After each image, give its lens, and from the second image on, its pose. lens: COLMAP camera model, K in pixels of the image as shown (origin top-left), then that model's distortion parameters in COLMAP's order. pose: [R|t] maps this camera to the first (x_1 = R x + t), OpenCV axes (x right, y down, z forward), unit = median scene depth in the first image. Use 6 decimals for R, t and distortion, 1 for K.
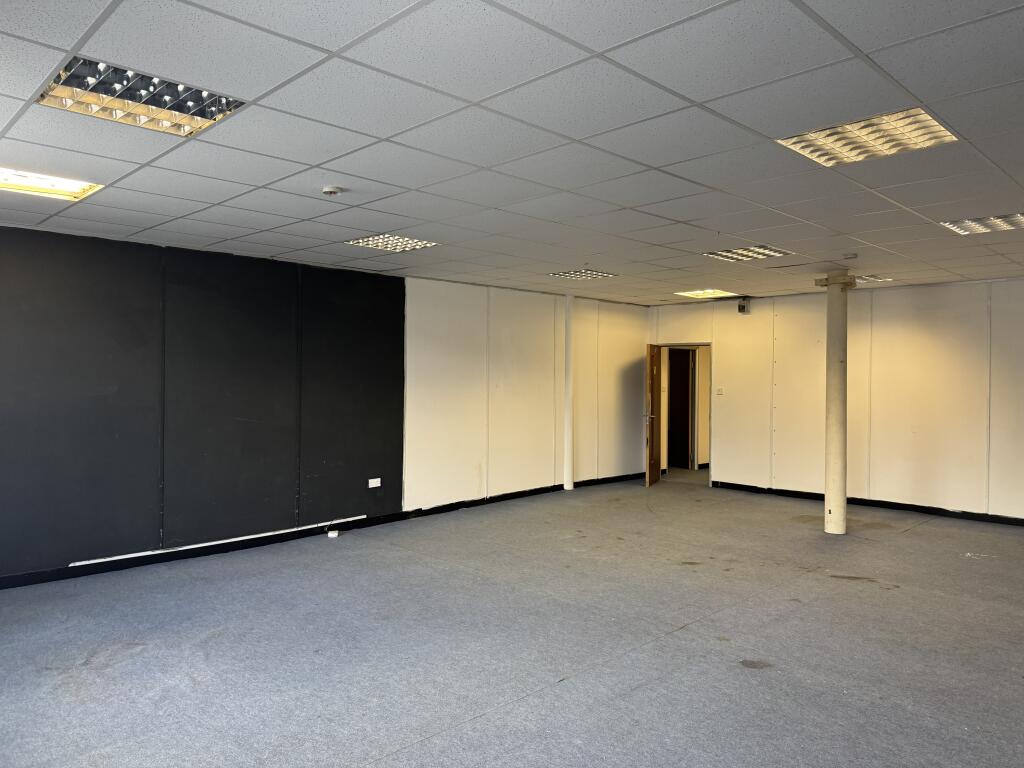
lens RADIAL K [[728.2, 0, 512.0], [0, 728.2, 384.0], [0, 0, 1]] dist [0.032502, -0.002665]
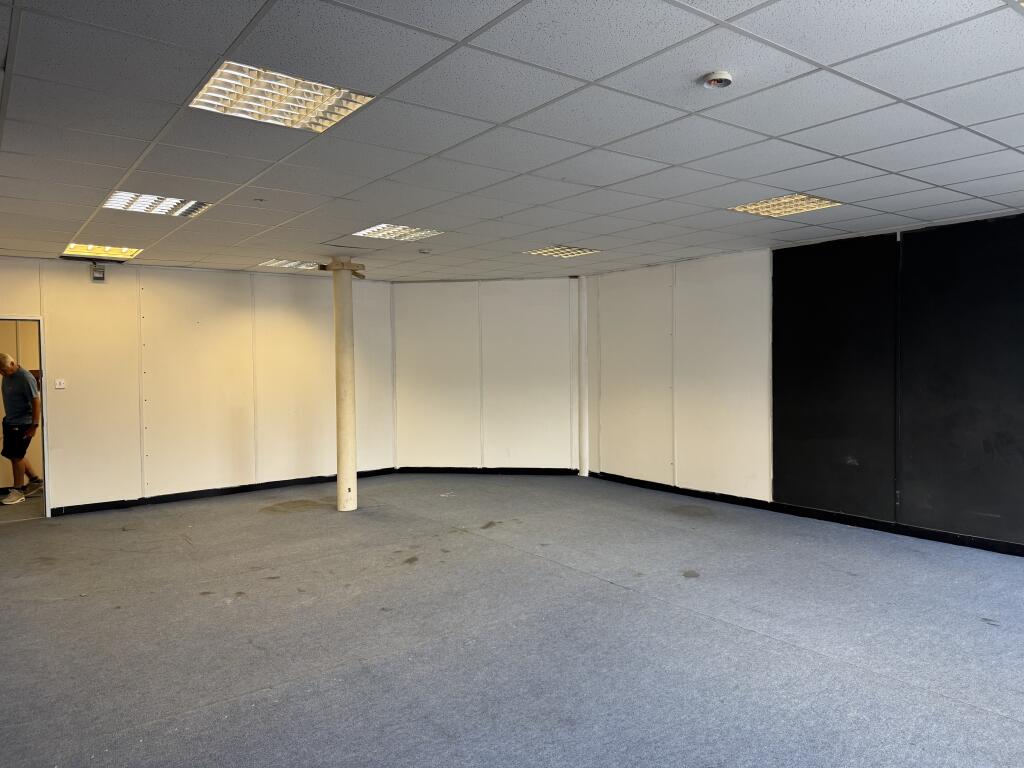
lens RADIAL K [[728.2, 0, 512.0], [0, 728.2, 384.0], [0, 0, 1]] dist [0.032502, -0.002665]
pose [[0.139171, -0.054189, 0.988785, -0.556301], [0.034310, 0.998166, 0.049874, -0.018838], [-0.989674, 0.026984, 0.140775, 0.631892]]
